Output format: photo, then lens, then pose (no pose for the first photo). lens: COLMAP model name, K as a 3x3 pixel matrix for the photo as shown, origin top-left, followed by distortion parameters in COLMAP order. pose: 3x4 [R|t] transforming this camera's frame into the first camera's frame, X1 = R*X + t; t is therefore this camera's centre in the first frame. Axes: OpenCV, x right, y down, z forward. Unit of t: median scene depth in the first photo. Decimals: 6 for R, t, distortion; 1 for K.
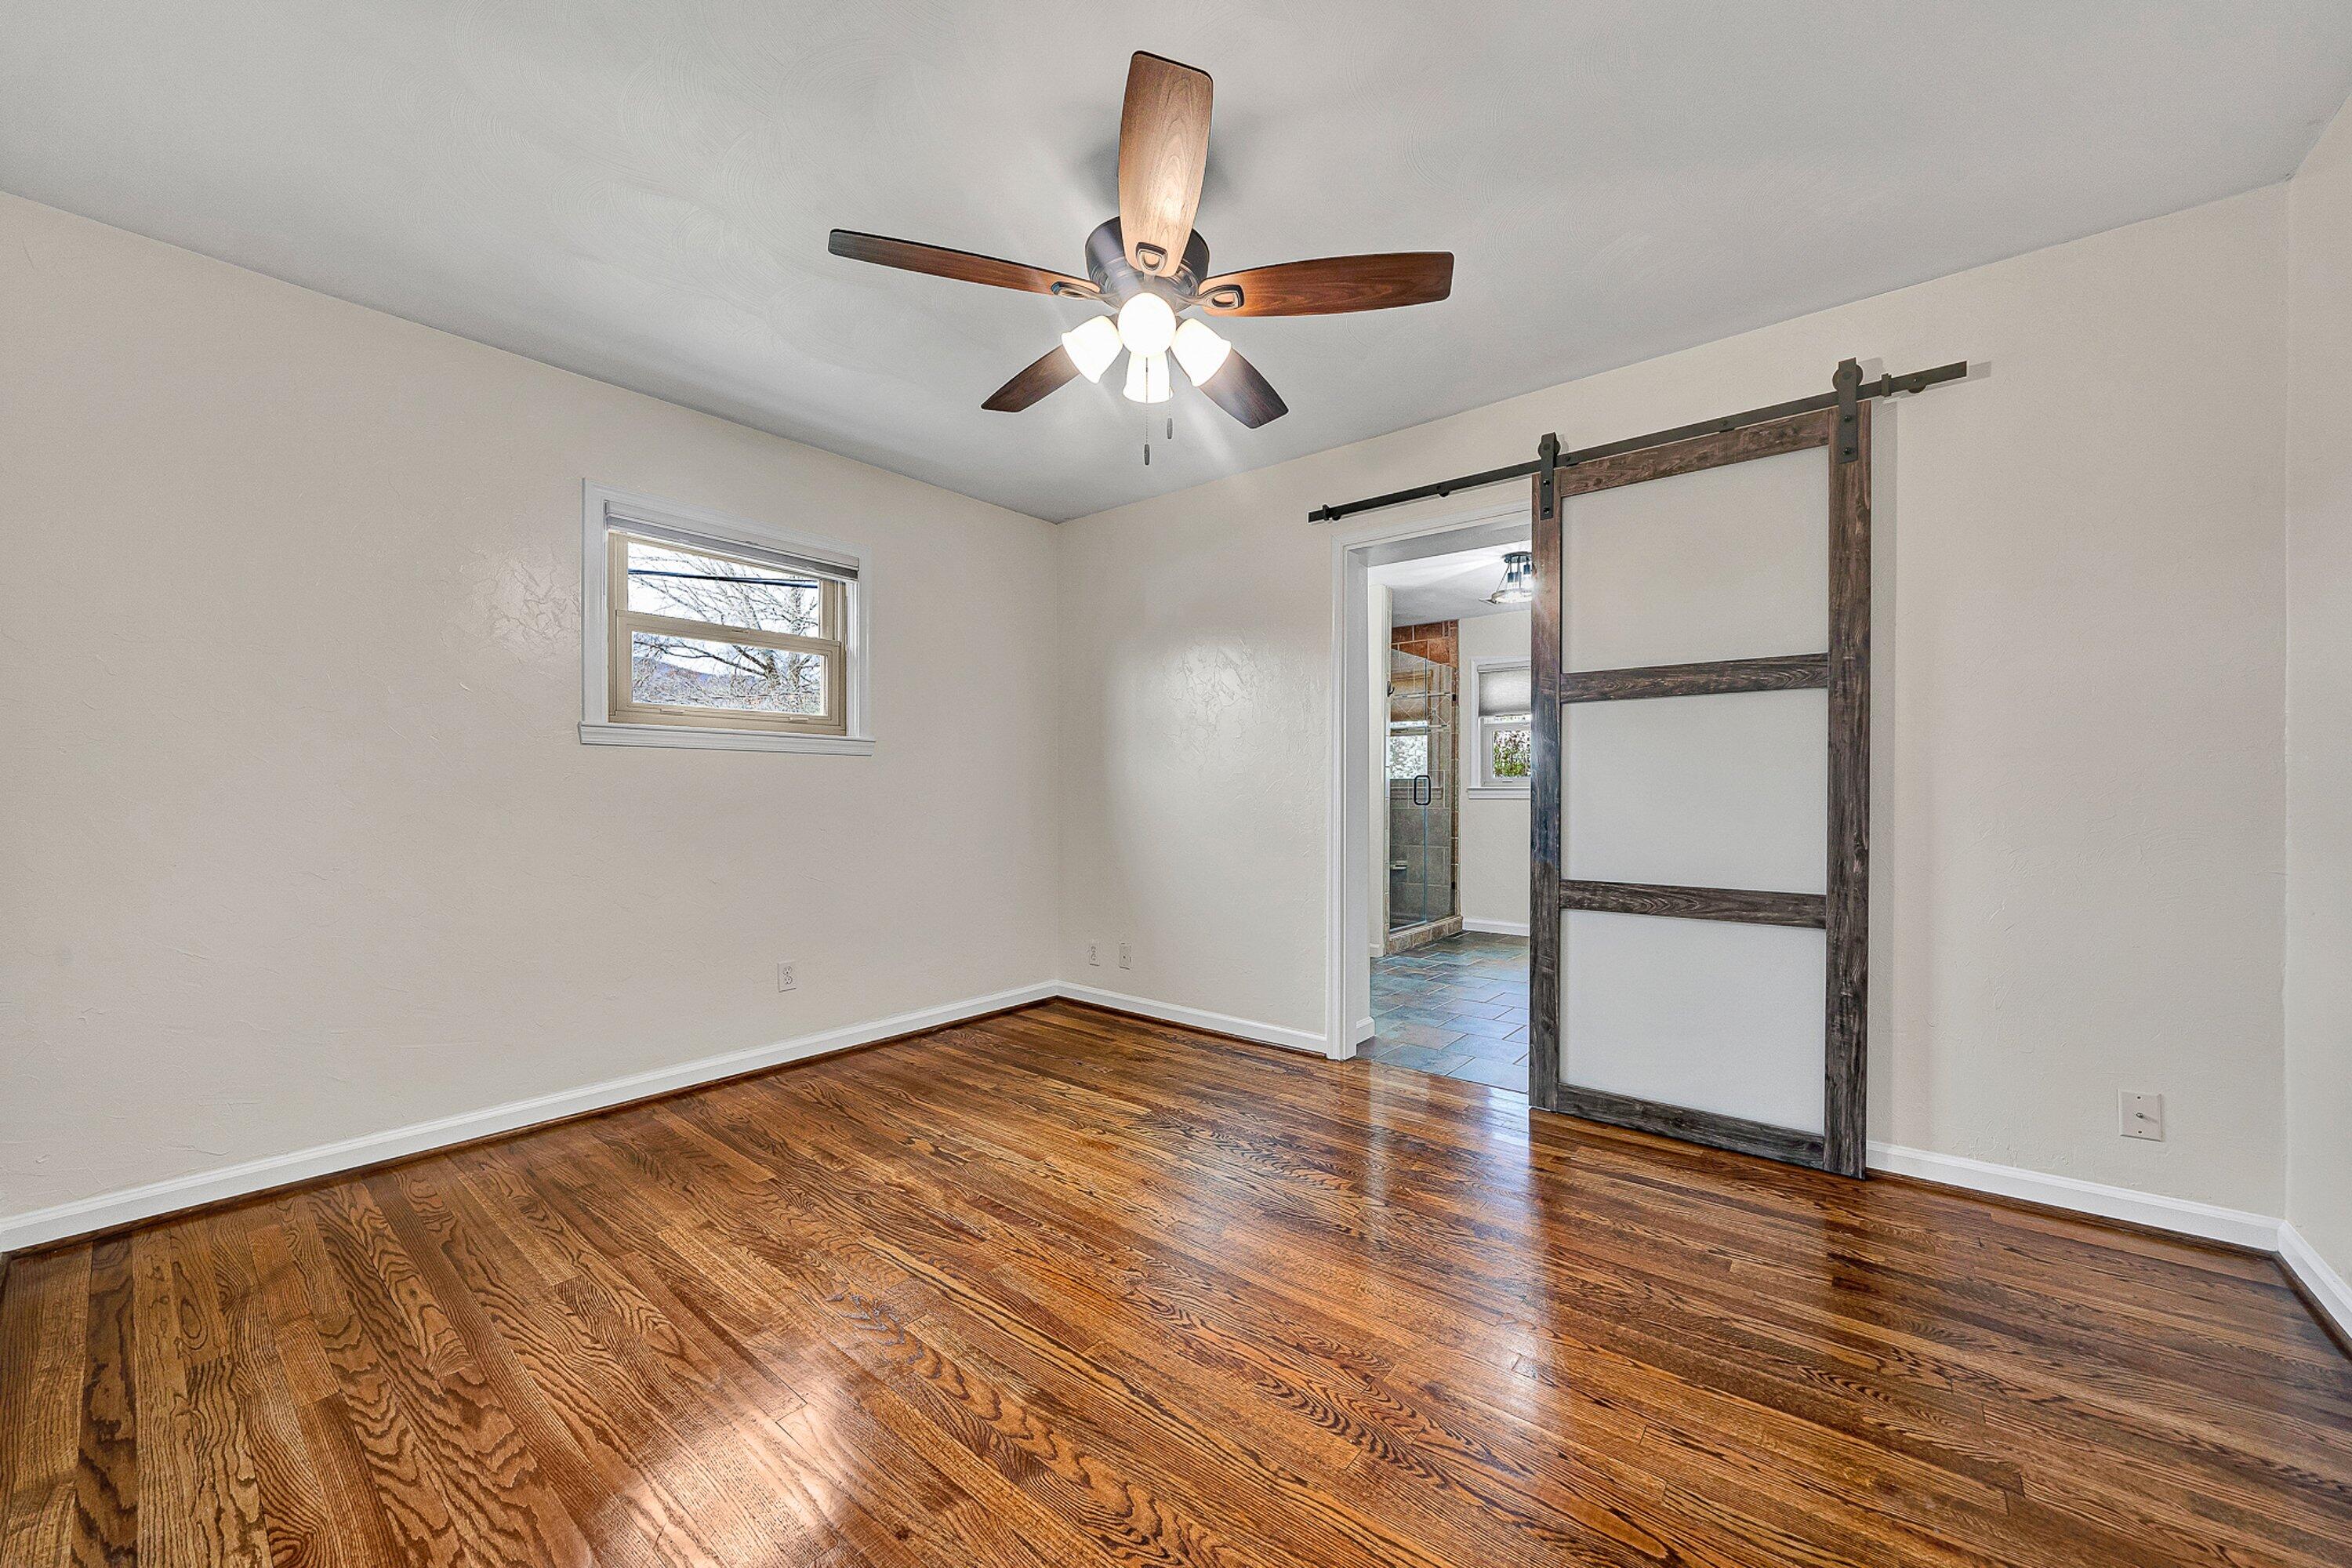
lens RADIAL K [[883.0, 0, 1185.4], [0, 883.0, 792.1], [0, 0, 1]] dist [-0.000599, 0.000150]
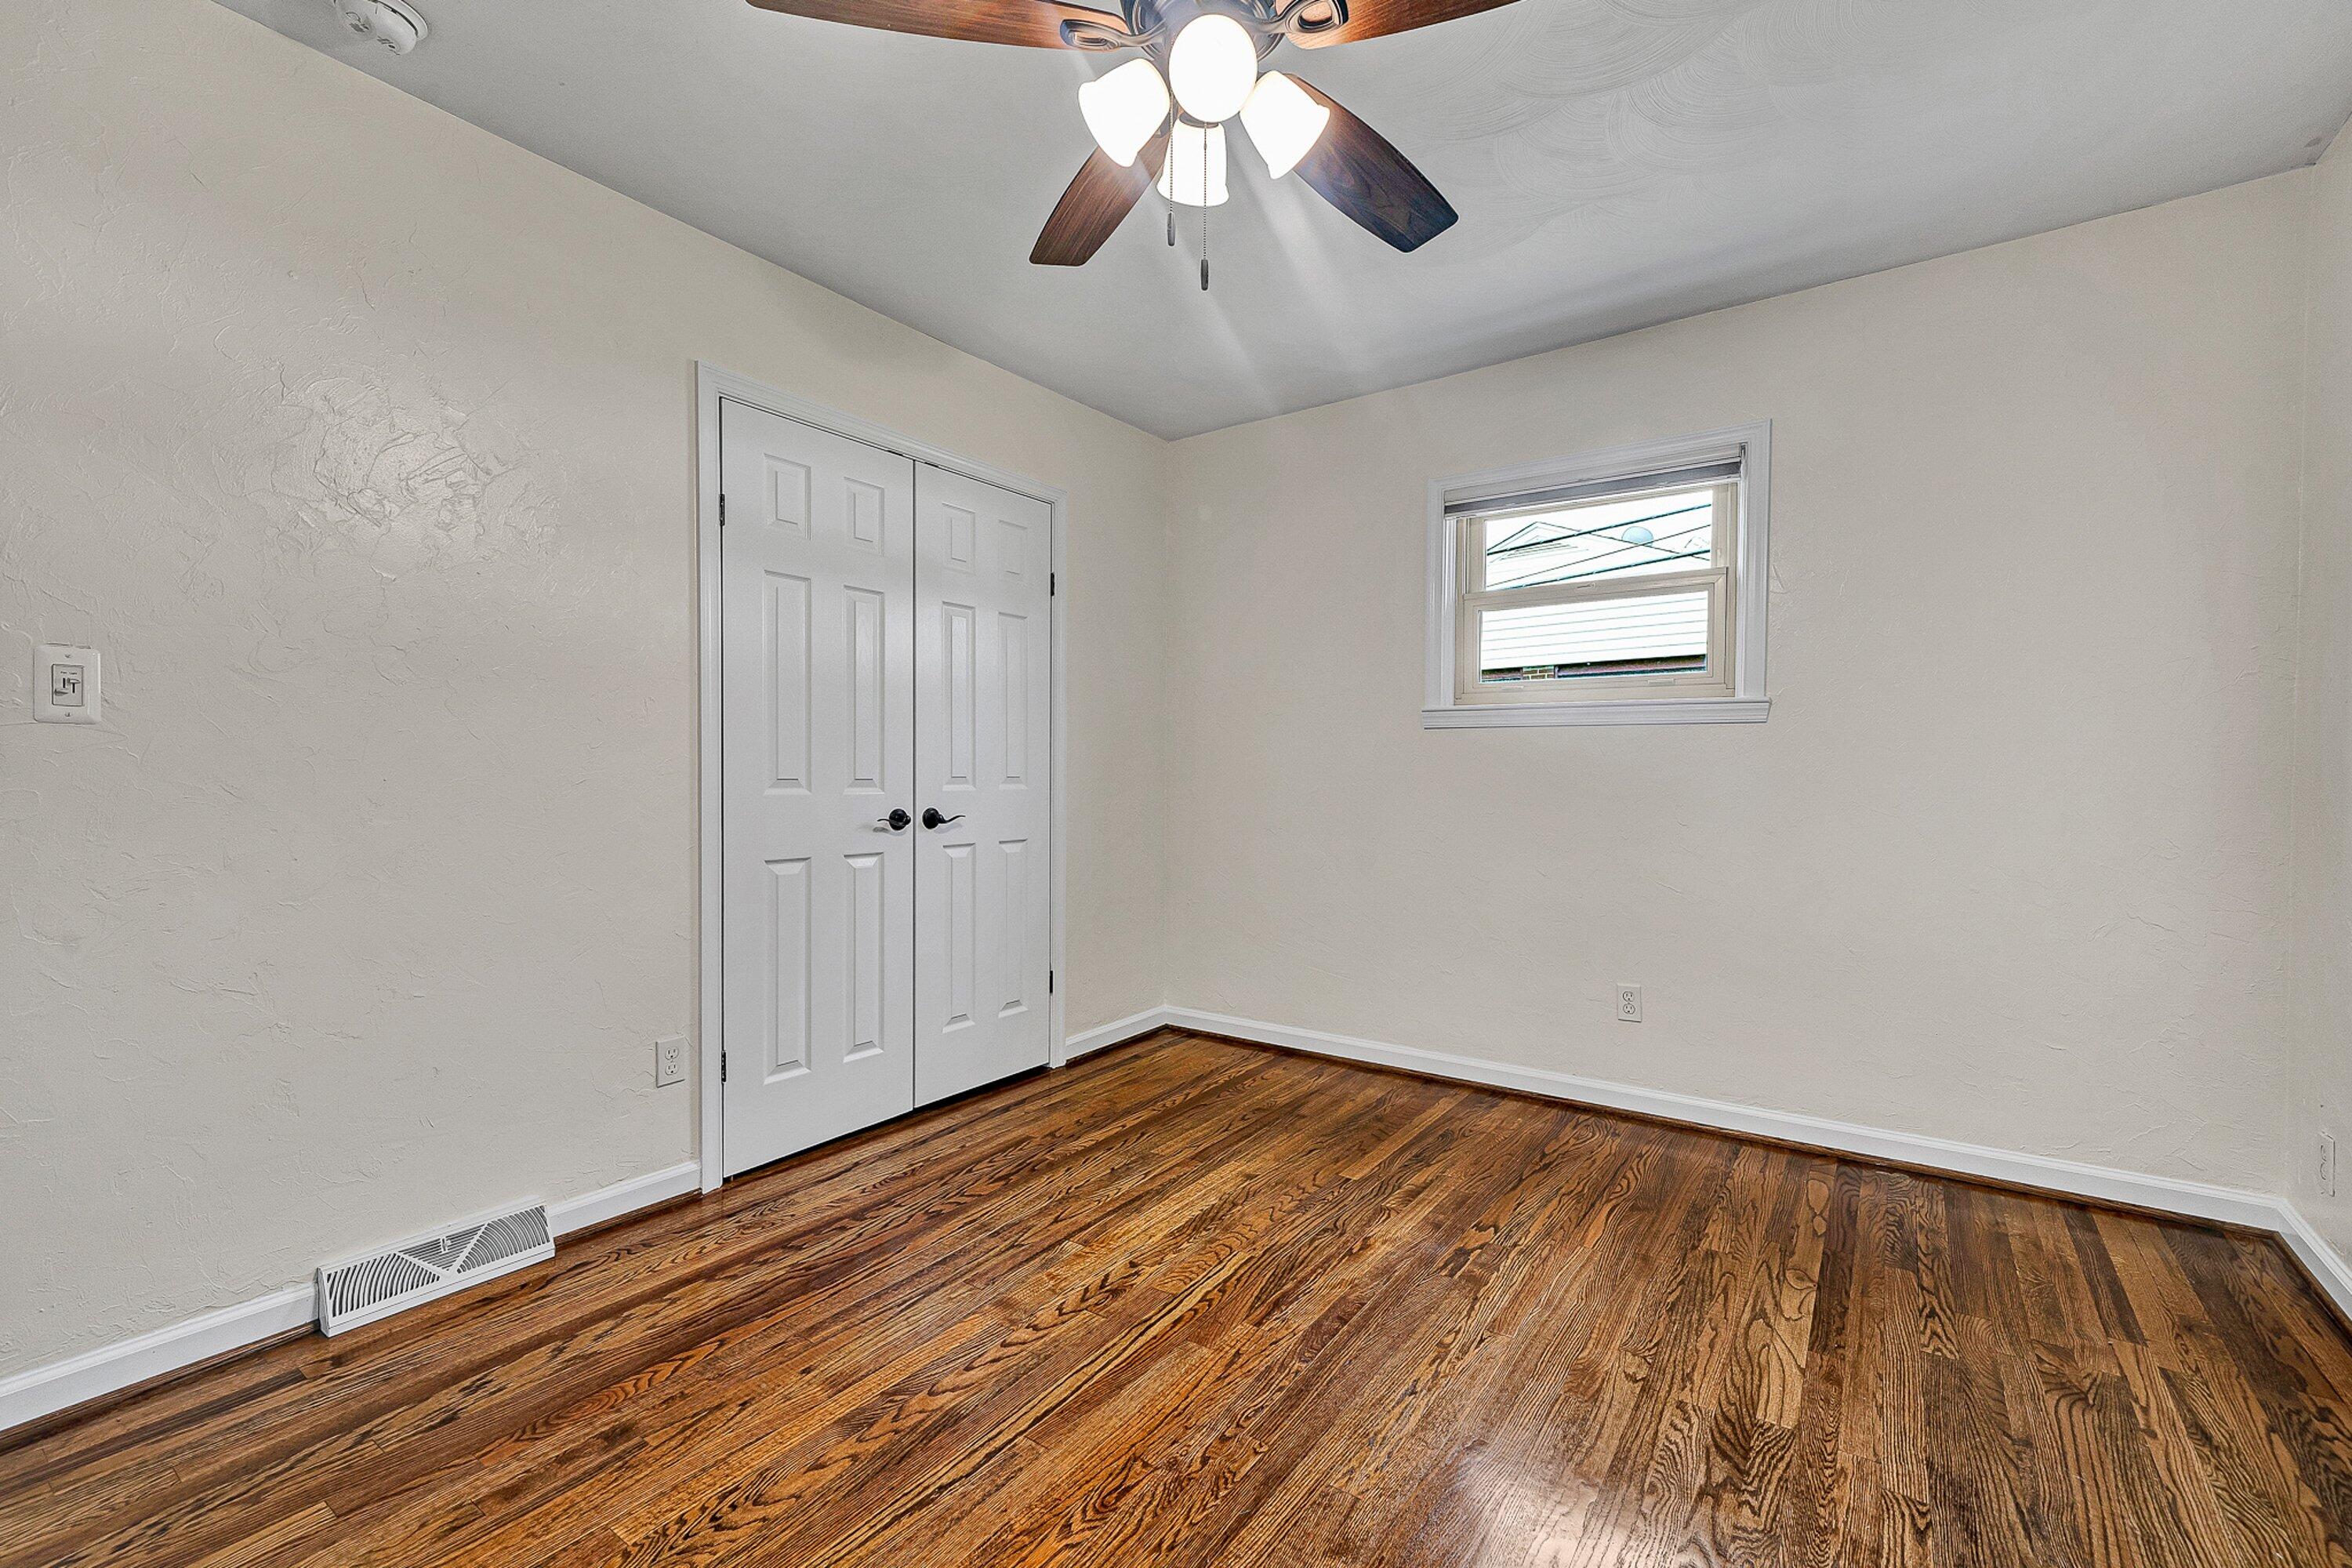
lens RADIAL K [[999.1, 0, 1185.2], [0, 999.1, 780.3], [0, 0, 1]] dist [0.015297, 0.000486]
pose [[0.062998, 0.008078, -0.997981, 0.528724], [-0.004173, 0.999961, 0.007830, 0.007281], [0.998005, 0.003671, 0.063029, 0.694567]]
